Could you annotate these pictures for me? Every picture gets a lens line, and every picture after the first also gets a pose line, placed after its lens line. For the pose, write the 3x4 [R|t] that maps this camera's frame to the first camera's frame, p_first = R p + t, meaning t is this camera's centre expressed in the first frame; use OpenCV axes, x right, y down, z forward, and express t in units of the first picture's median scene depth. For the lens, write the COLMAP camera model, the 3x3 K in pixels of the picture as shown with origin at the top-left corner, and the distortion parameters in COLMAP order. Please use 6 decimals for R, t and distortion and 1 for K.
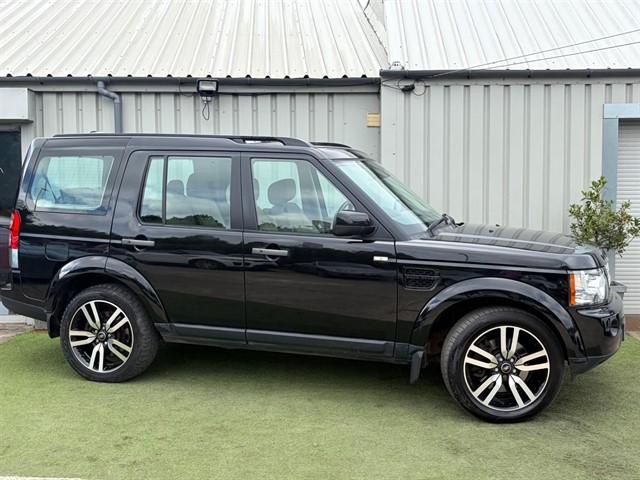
lens RADIAL K [[756.5, 0, 320.0], [0, 756.5, 240.0], [0, 0, 1]] dist [0.102082, -0.347361]
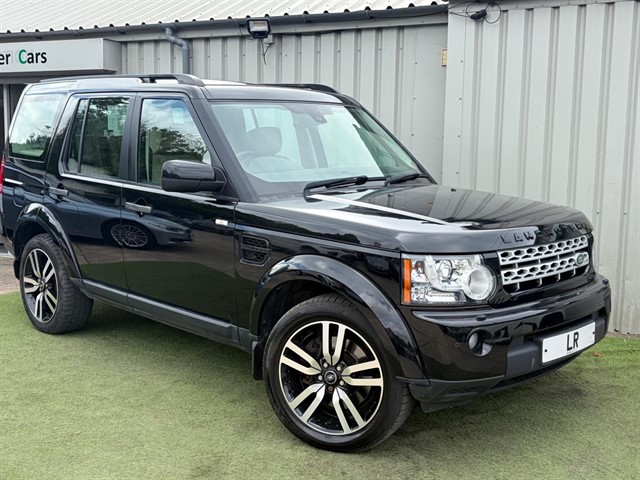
lens RADIAL K [[756.5, 0, 320.0], [0, 756.5, 240.0], [0, 0, 1]] dist [0.102082, -0.347361]
pose [[0.893837, 0.068365, -0.443150, 0.534774], [-0.044526, 0.996957, 0.063991, -0.012965], [0.446176, -0.037466, 0.894161, 0.321307]]
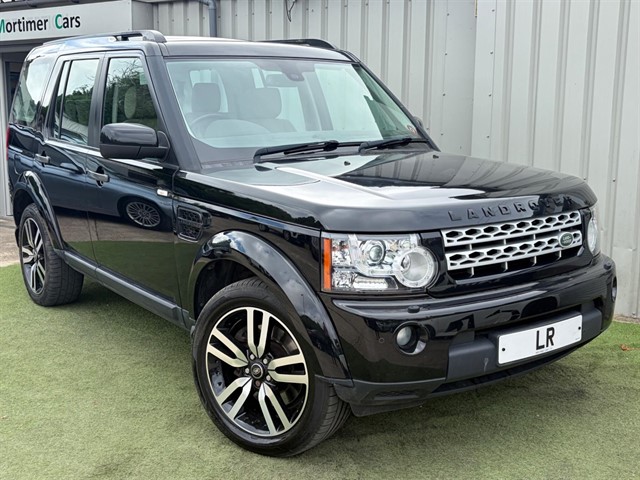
lens RADIAL K [[756.5, 0, 320.0], [0, 756.5, 240.0], [0, 0, 1]] dist [0.102082, -0.347361]
pose [[0.819060, 0.099492, -0.565014, 0.622957], [-0.042664, 0.992684, 0.112953, -0.019322], [0.572119, -0.068409, 0.817313, 0.484327]]
